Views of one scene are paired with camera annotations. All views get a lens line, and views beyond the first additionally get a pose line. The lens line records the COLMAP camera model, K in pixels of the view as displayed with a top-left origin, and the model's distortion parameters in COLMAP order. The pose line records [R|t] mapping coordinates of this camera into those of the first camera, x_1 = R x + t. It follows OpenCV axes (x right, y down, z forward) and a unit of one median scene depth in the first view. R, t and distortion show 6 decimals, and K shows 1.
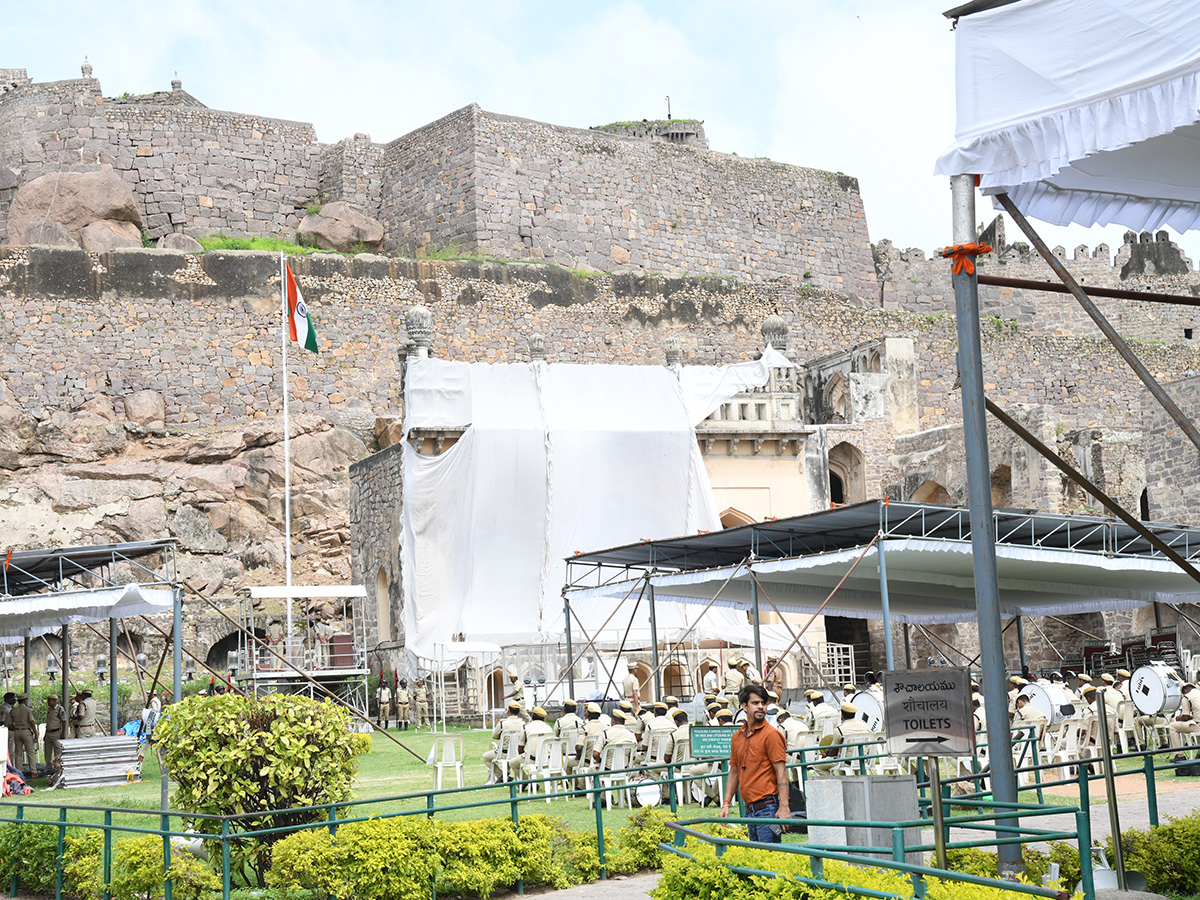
lens RADIAL K [[1835.6, 0, 599.6], [0, 1835.6, 449.3], [0, 0, 1]] dist [0.230765, 0.065326]
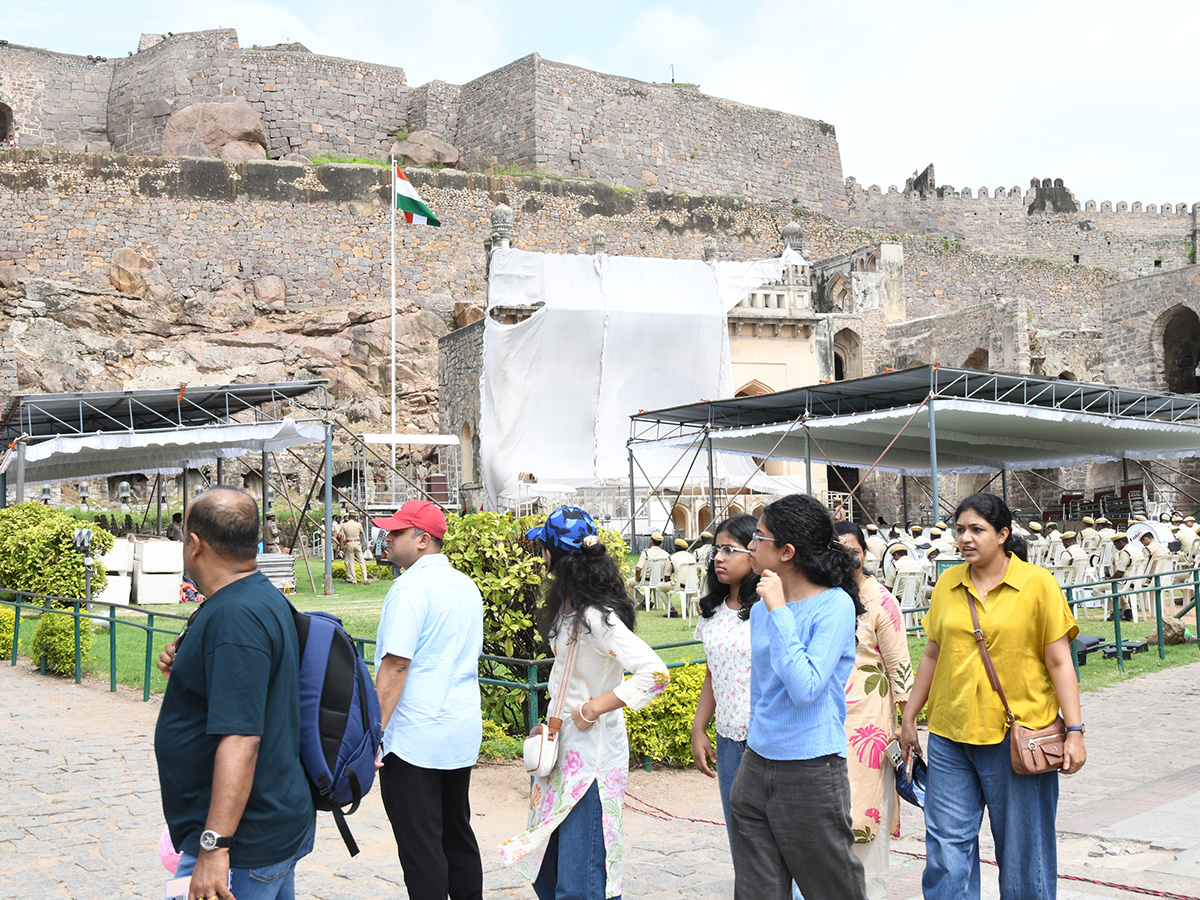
lens RADIAL K [[1316.8, 0, 599.6], [0, 1316.8, 409.9], [0, 0, 1]] dist [0.009151, 0.006098]
pose [[0.999284, 0.021686, 0.031007, -0.051382], [-0.022892, 0.998974, 0.039065, 0.018088], [-0.030128, -0.039747, 0.998755, 0.119507]]
